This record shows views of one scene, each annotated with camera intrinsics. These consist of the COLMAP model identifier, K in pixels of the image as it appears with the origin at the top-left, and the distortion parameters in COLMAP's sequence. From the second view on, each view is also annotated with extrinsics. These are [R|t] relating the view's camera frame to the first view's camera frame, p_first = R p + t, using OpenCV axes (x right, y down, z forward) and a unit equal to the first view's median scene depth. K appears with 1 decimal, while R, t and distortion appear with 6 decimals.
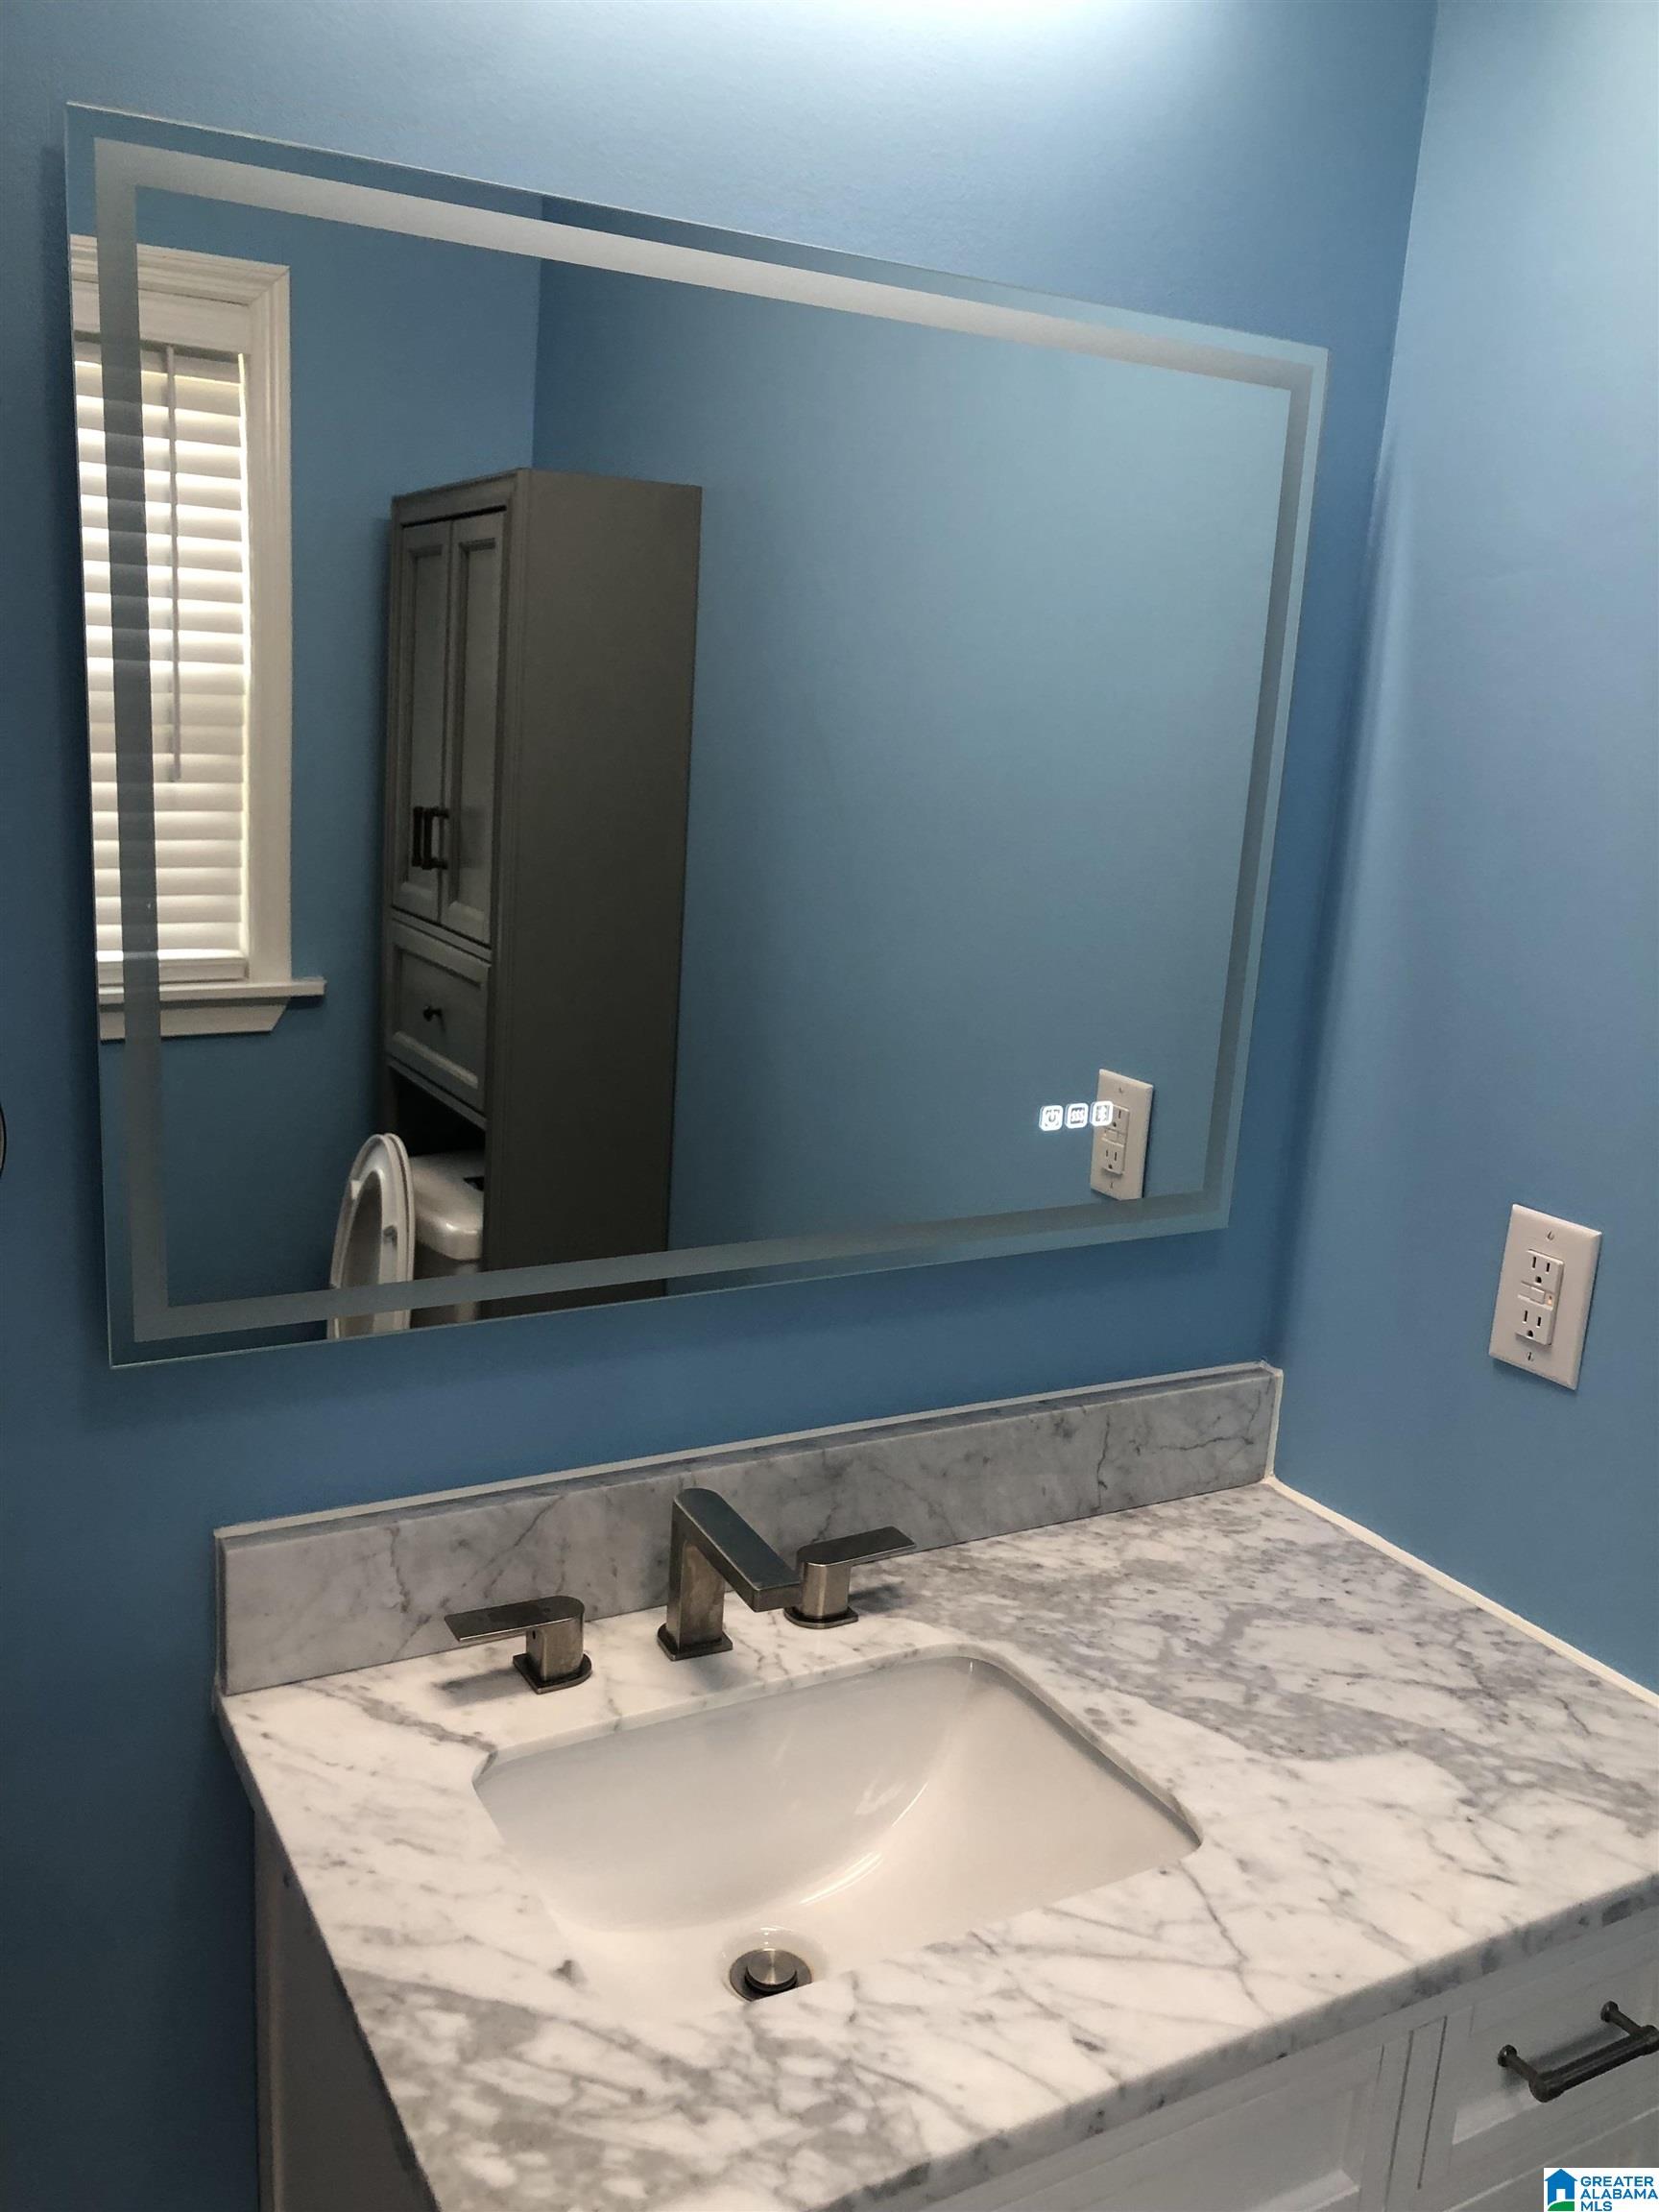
lens RADIAL K [[1805.3, 0, 843.3], [0, 1805.3, 1111.5], [0, 0, 1]] dist [0.017029, -0.015863]
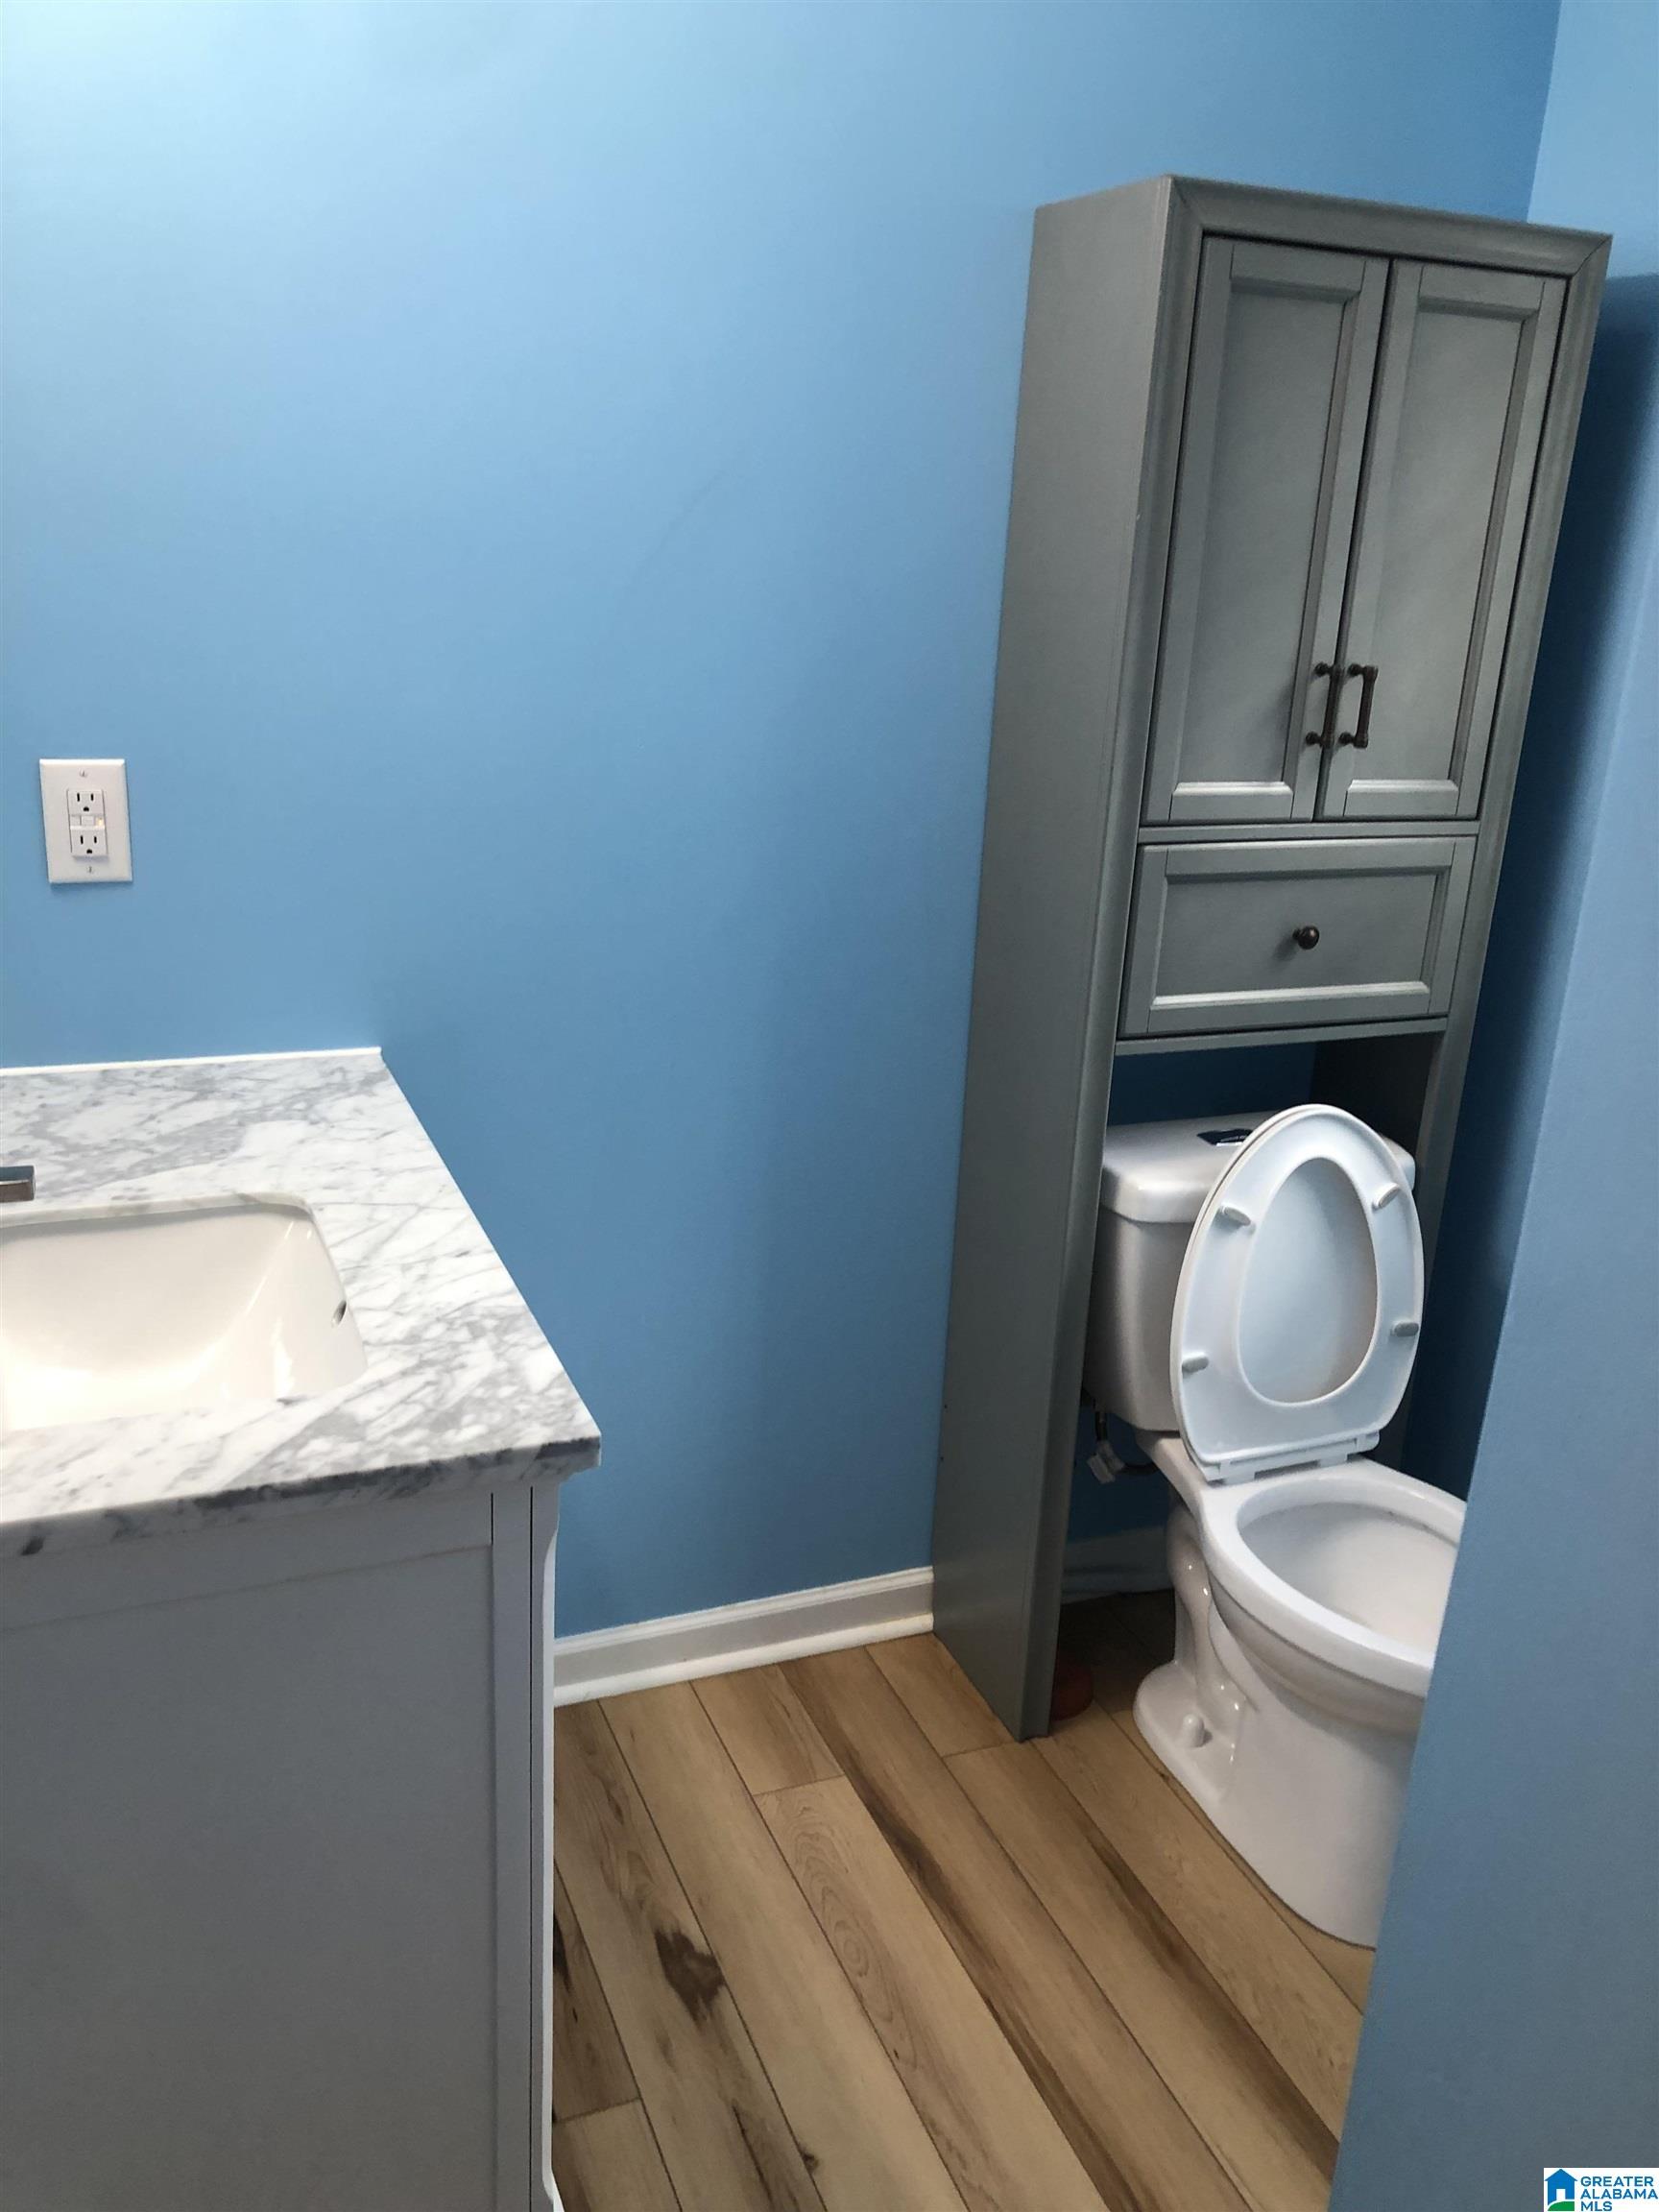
lens RADIAL K [[1805.3, 0, 818.0], [0, 1805.3, 1104.4], [0, 0, 1]] dist [0.017029, -0.015863]
pose [[0.141854, -0.368146, 0.918883, -0.948849], [0.171218, 0.923404, 0.343526, -0.080386], [-0.974968, 0.108598, 0.194022, 0.277519]]
